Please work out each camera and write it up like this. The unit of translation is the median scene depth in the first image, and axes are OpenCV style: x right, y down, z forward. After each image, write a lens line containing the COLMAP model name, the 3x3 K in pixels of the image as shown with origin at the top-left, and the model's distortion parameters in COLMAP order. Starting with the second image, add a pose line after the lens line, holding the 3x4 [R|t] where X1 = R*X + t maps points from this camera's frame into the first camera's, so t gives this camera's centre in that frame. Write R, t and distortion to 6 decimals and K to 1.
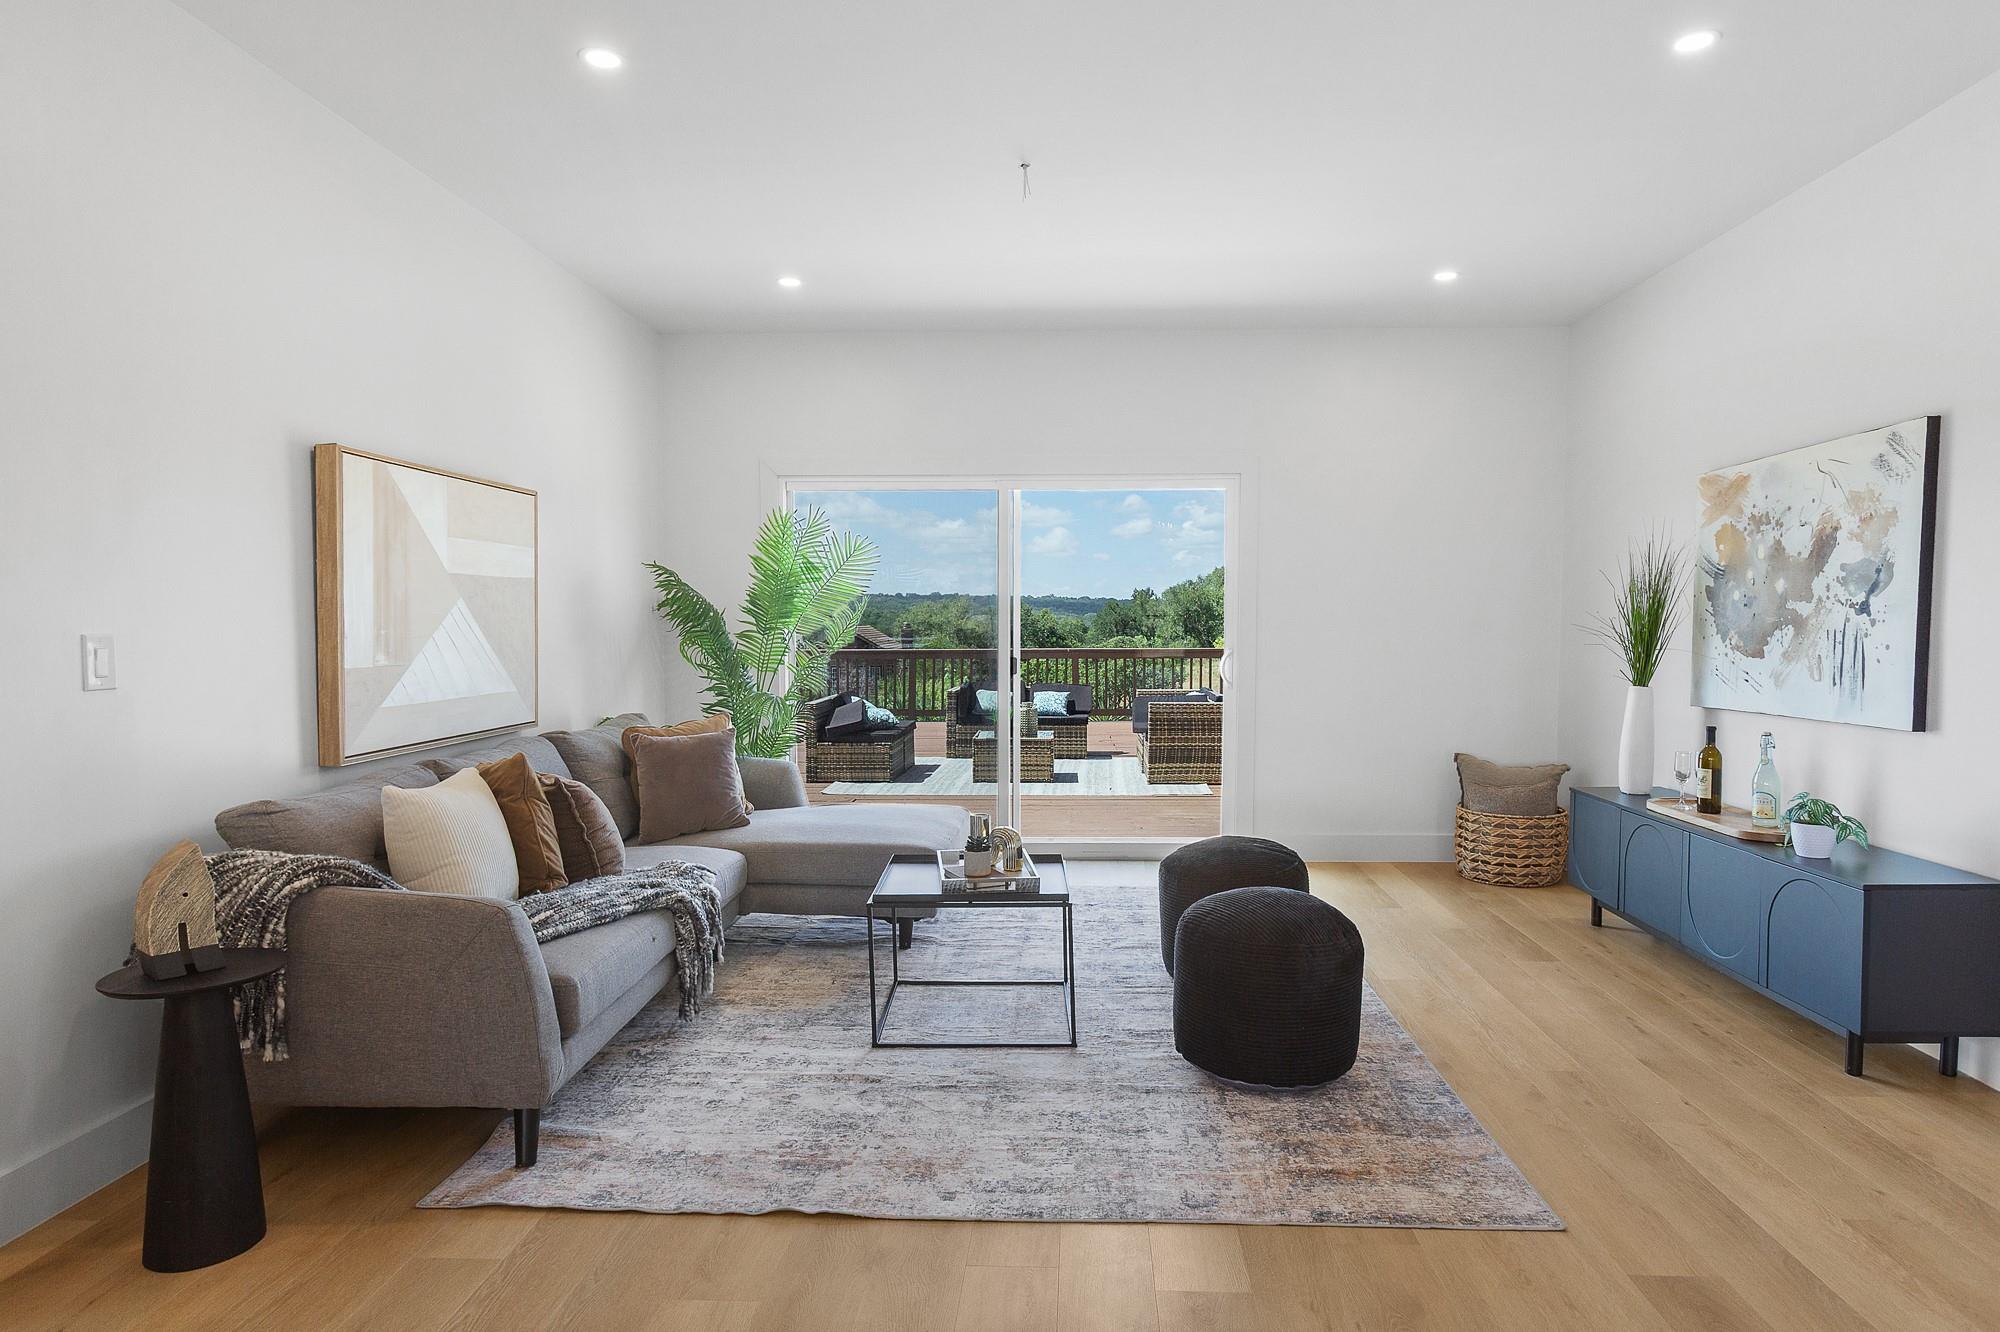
lens RADIAL K [[1136.5, 0, 1000.0], [0, 1136.5, 666.0], [0, 0, 1]] dist [0.001665, 0.002440]
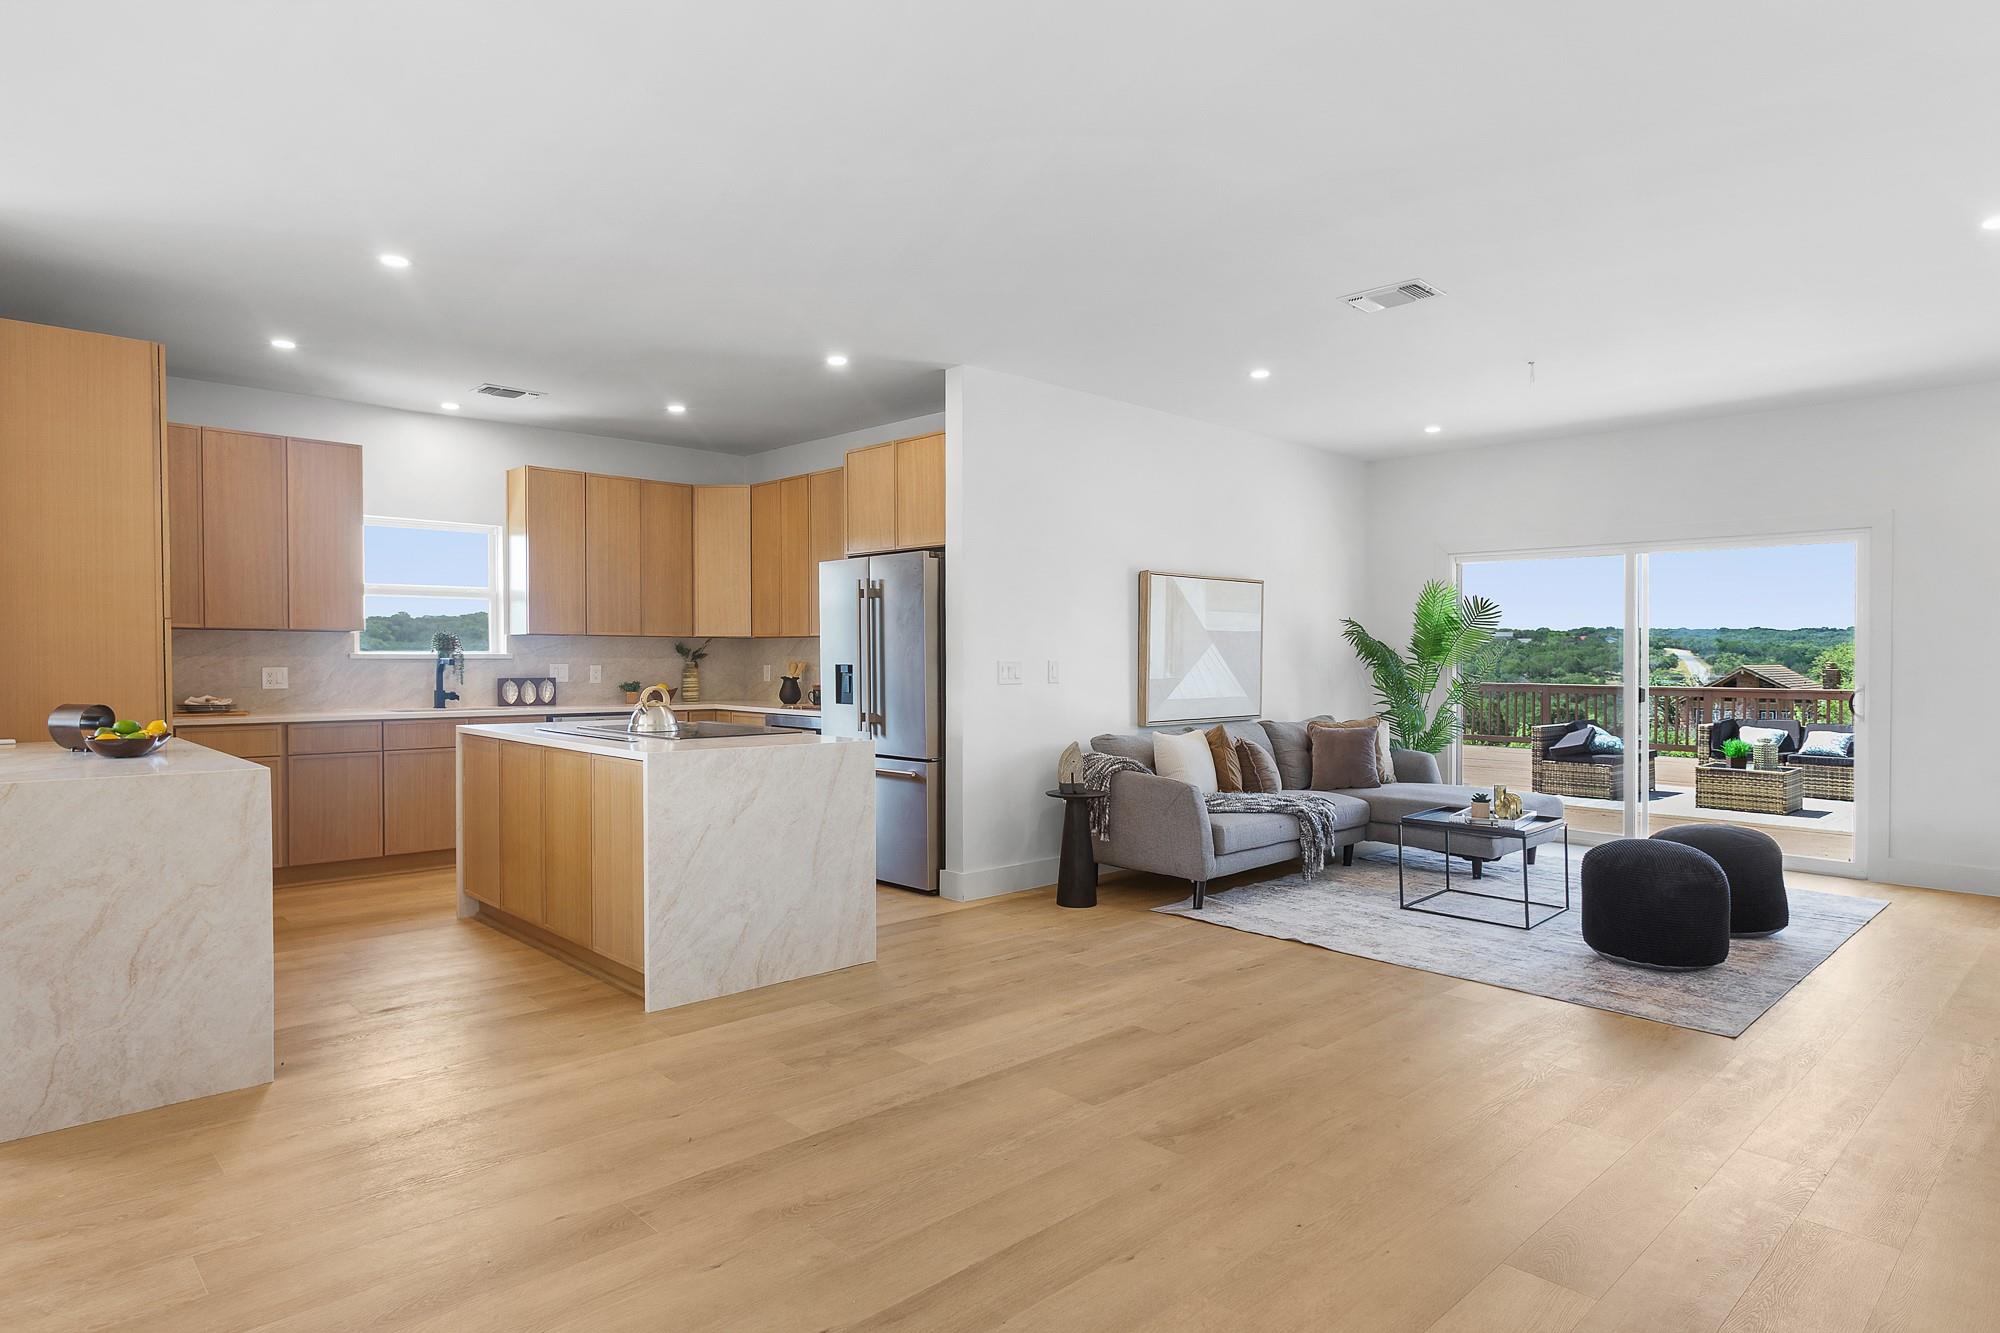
lens RADIAL K [[1105.9, 0, 1000.0], [0, 1105.9, 666.5], [0, 0, 1]] dist [-0.001409, -0.000052]
pose [[0.729891, 0.013456, -0.683431, 0.550235], [-0.034343, 0.999265, -0.017003, 0.022193], [0.682700, 0.035881, 0.729817, -0.598492]]
